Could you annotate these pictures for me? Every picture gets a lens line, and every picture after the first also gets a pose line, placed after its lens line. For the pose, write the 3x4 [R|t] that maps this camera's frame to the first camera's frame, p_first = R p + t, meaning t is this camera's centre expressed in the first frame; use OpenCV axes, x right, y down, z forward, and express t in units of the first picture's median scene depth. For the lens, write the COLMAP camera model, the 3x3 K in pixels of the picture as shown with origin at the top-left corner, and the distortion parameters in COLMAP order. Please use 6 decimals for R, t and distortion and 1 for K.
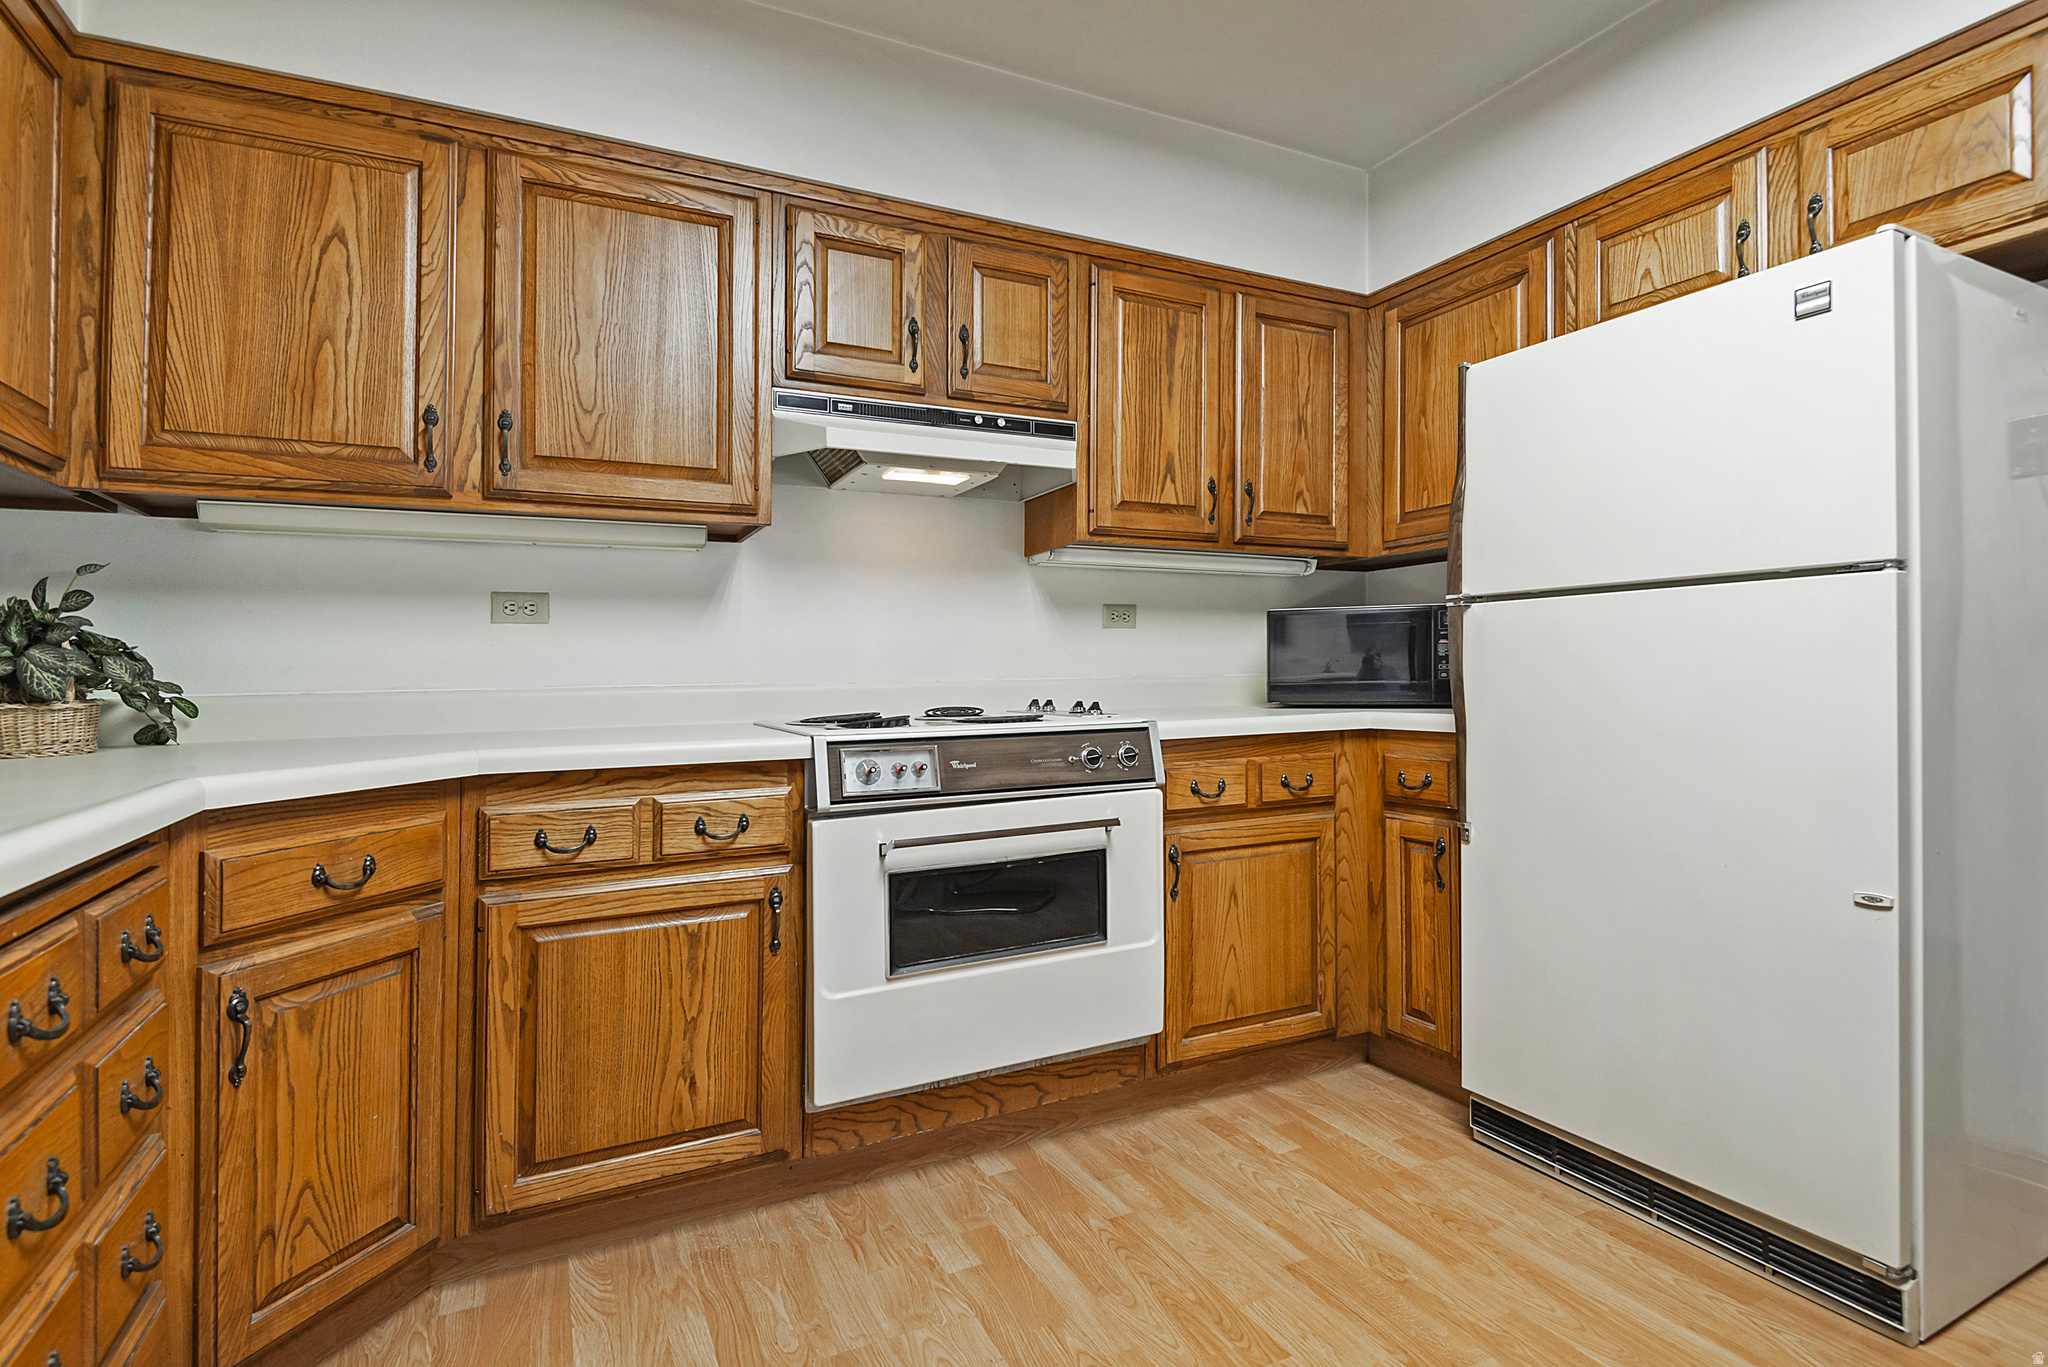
lens RADIAL K [[1022.2, 0, 982.9], [0, 1022.2, 682.1], [0, 0, 1]] dist [0.022550, -0.015921]
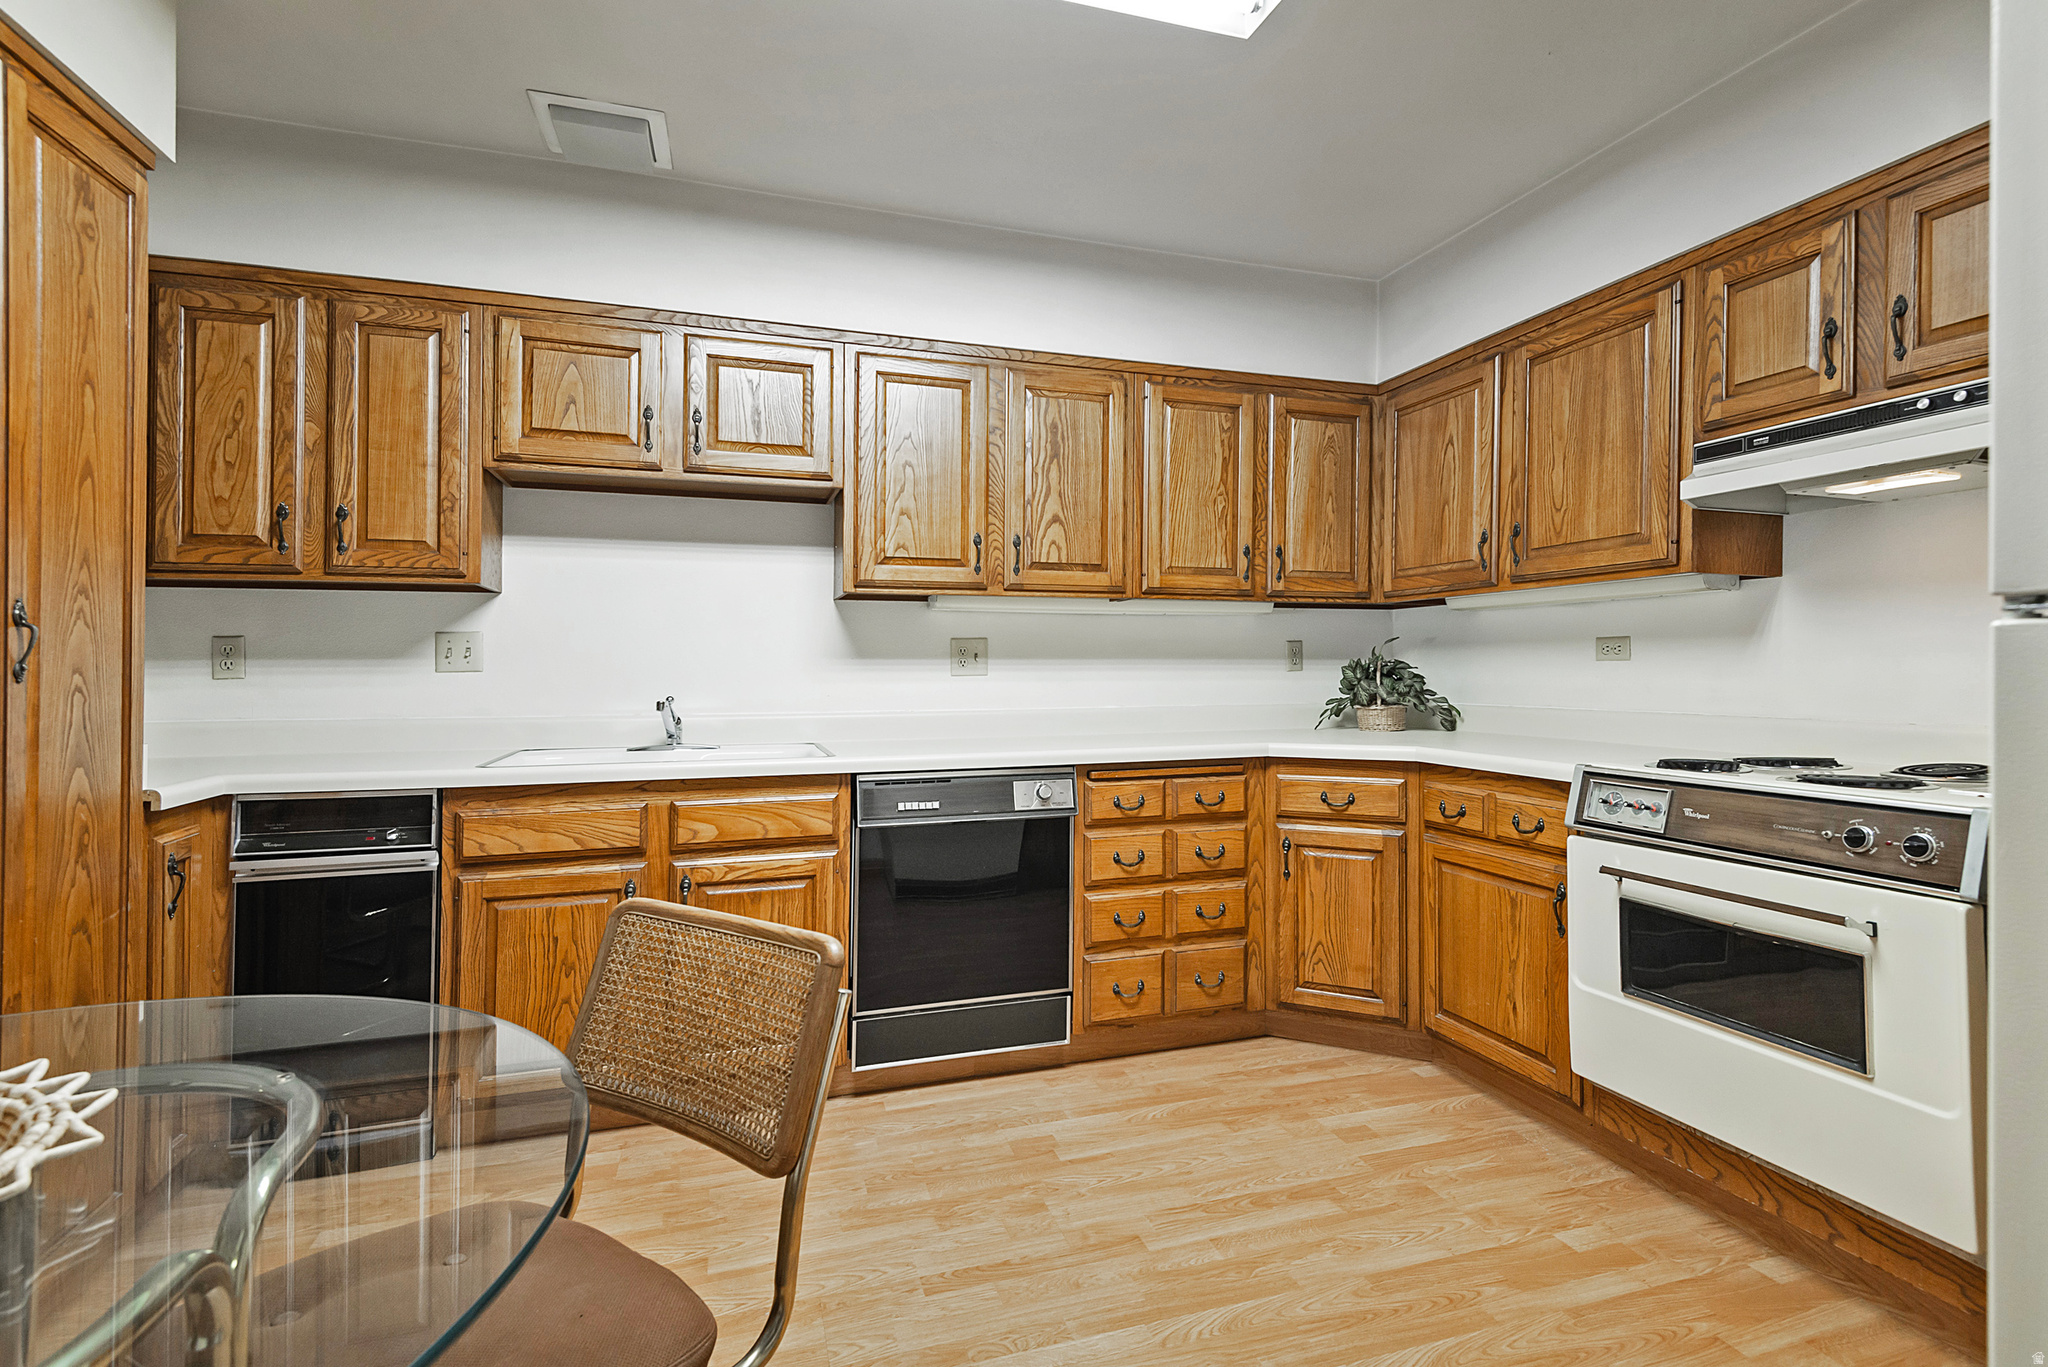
lens RADIAL K [[967.1, 0, 1056.4], [0, 967.1, 652.6], [0, 0, 1]] dist [0.033002, -0.016073]
pose [[-0.114490, -0.002496, -0.993421, 1.032790], [-0.000578, 0.999997, -0.002446, -0.075010], [0.993424, 0.000294, -0.114491, 0.517147]]
